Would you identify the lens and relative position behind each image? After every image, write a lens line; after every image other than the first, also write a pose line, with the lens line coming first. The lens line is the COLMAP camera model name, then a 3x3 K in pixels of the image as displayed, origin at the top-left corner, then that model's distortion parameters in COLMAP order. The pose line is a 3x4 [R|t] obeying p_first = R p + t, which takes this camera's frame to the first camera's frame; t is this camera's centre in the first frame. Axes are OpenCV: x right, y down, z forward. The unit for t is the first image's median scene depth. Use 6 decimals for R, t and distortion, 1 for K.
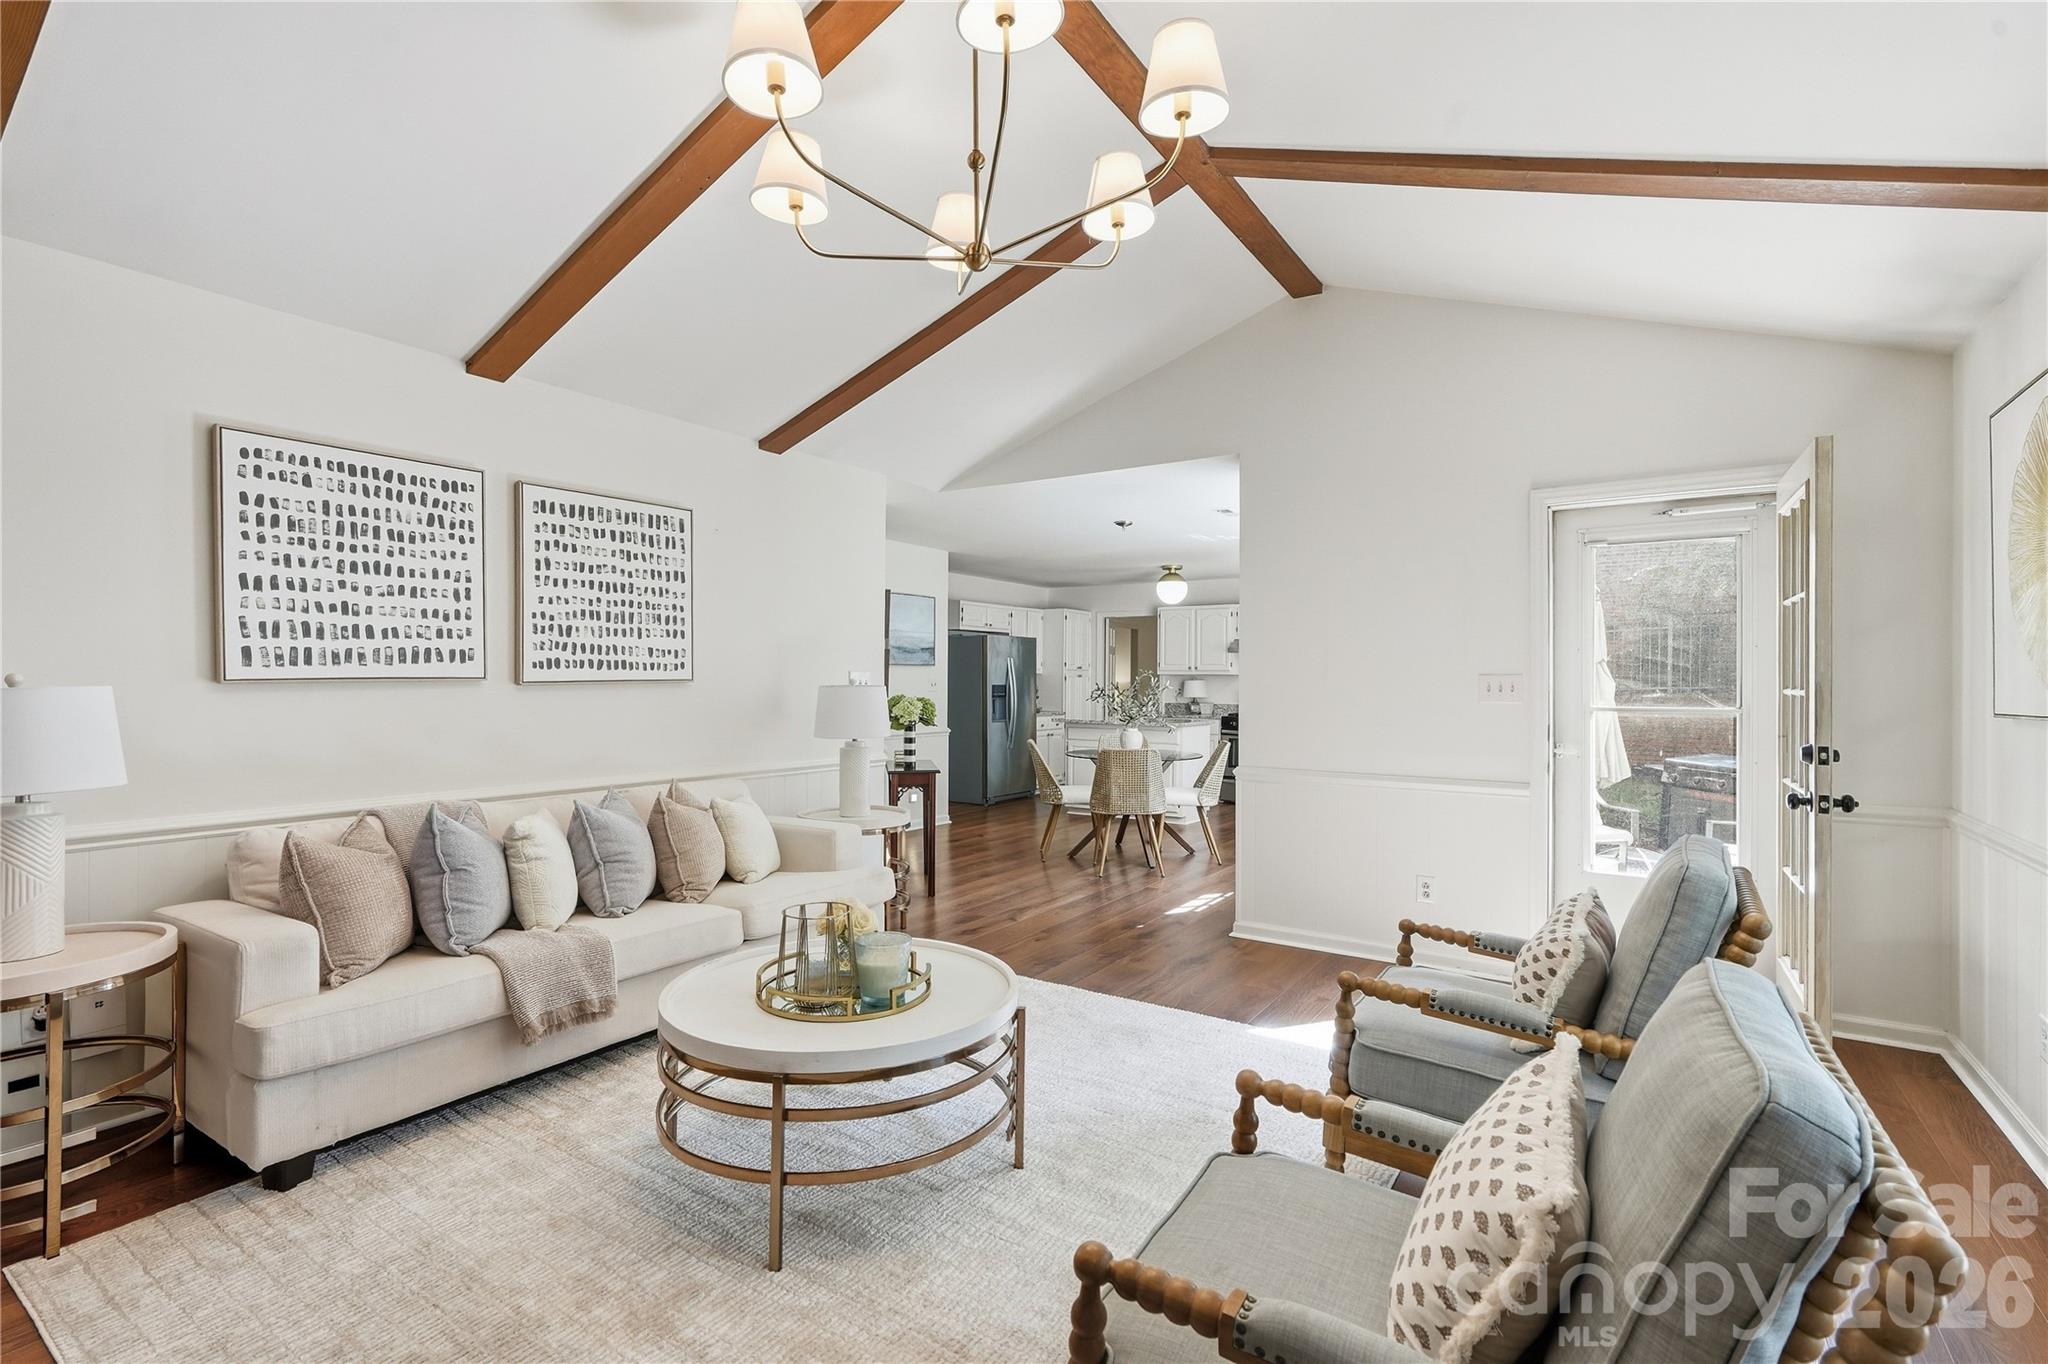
lens RADIAL K [[932.2, 0, 1017.6], [0, 932.2, 679.4], [0, 0, 1]] dist [0.002083, 0.001717]
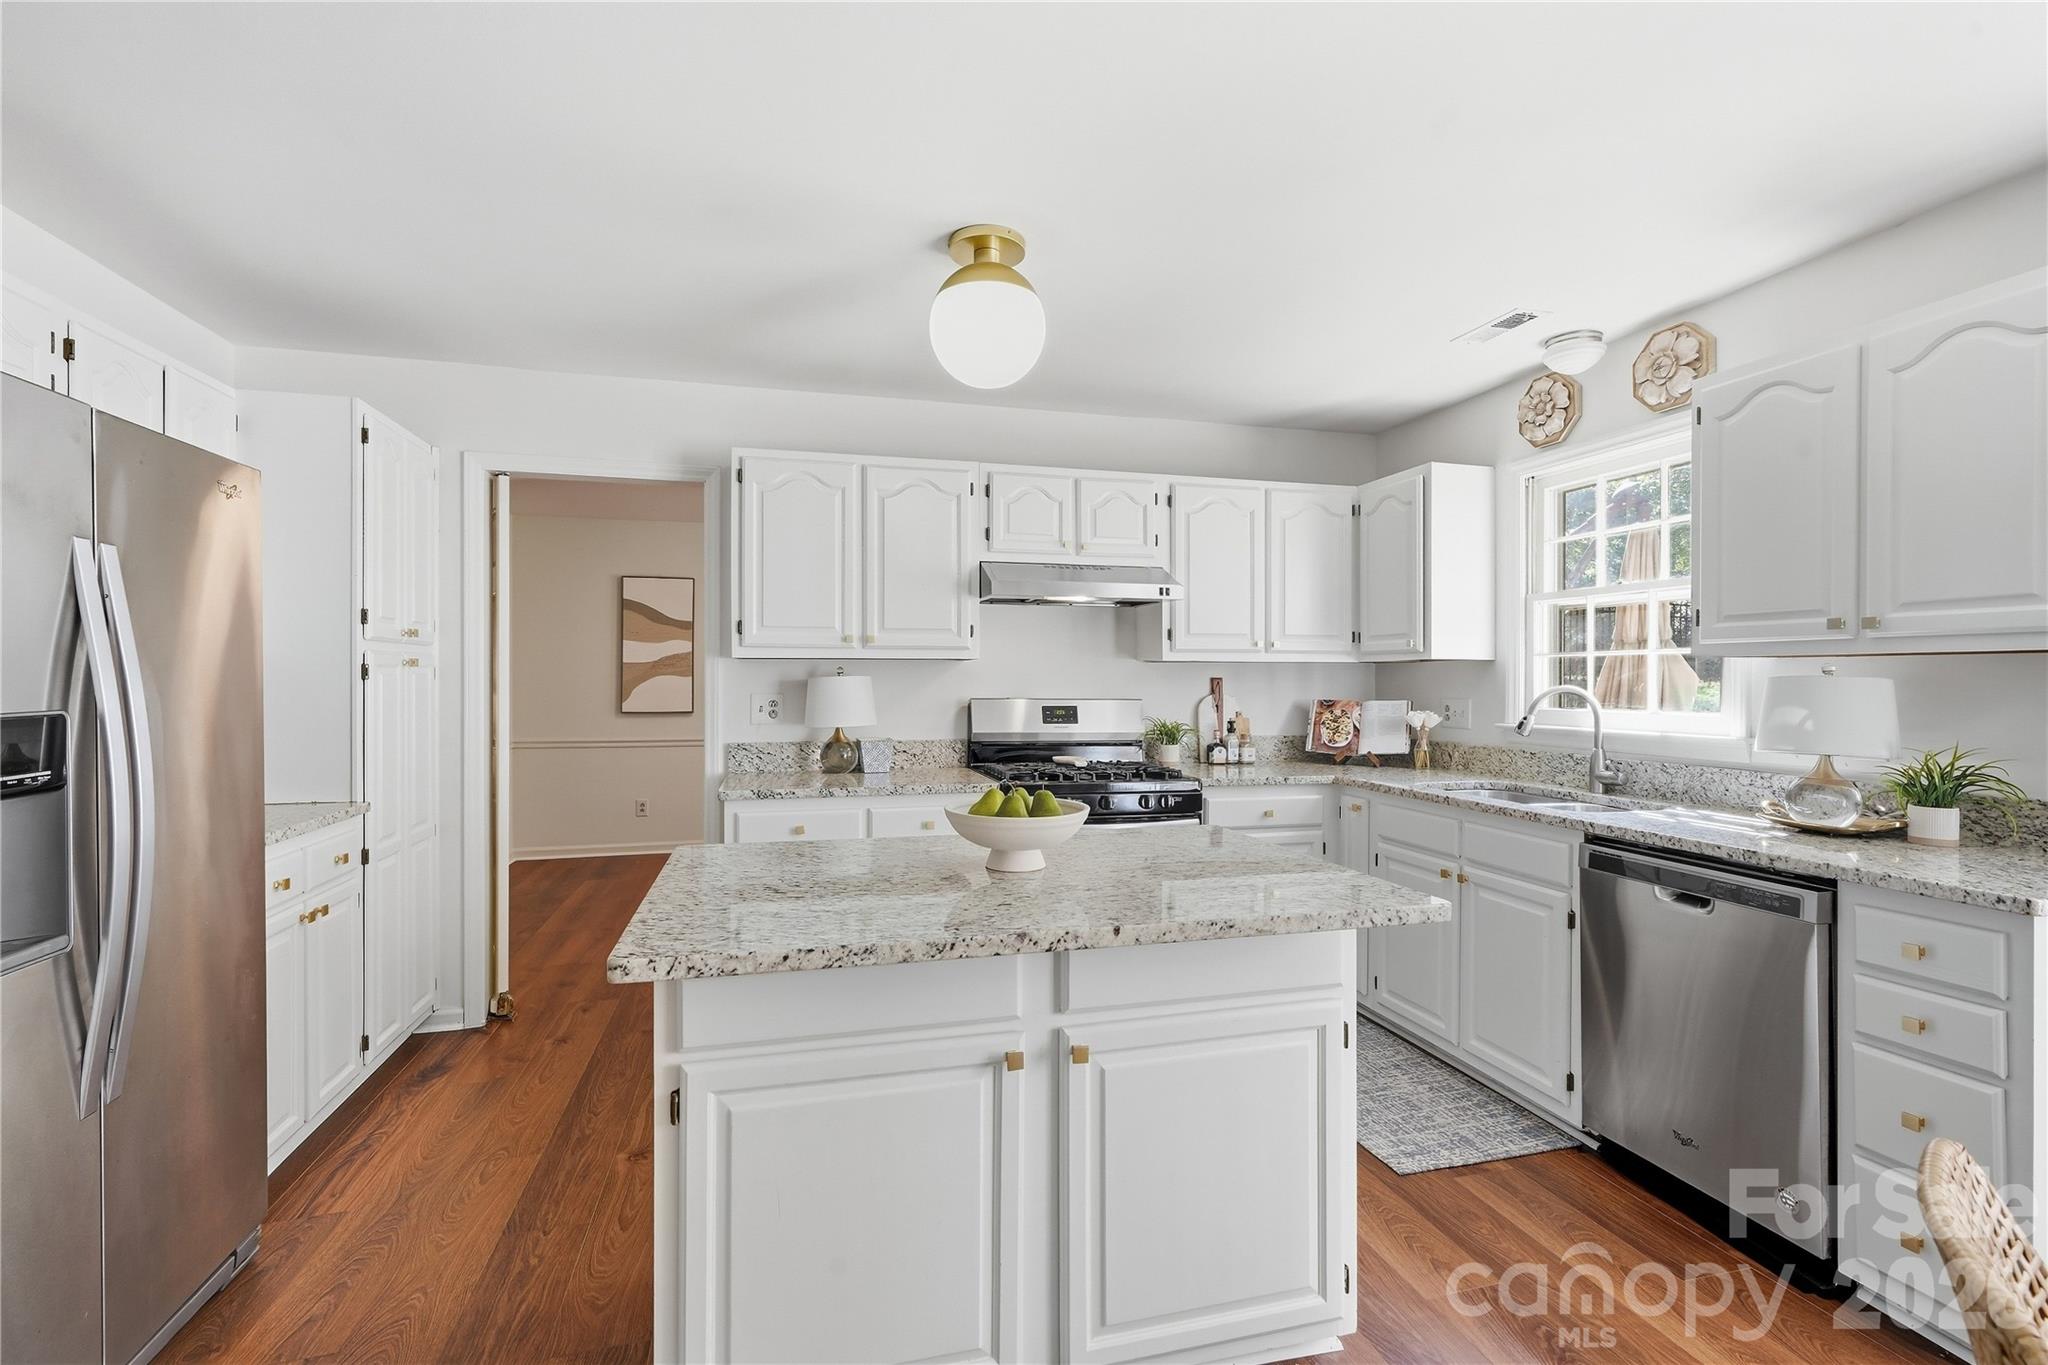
lens RADIAL K [[932.2, 0, 1025.9], [0, 932.2, 678.9], [0, 0, 1]] dist [0.002083, 0.001717]
pose [[0.661235, -0.005049, 0.750161, -0.022929], [0.001981, 0.999986, 0.004984, 0.000842], [-0.750176, -0.001809, 0.661236, 0.705307]]
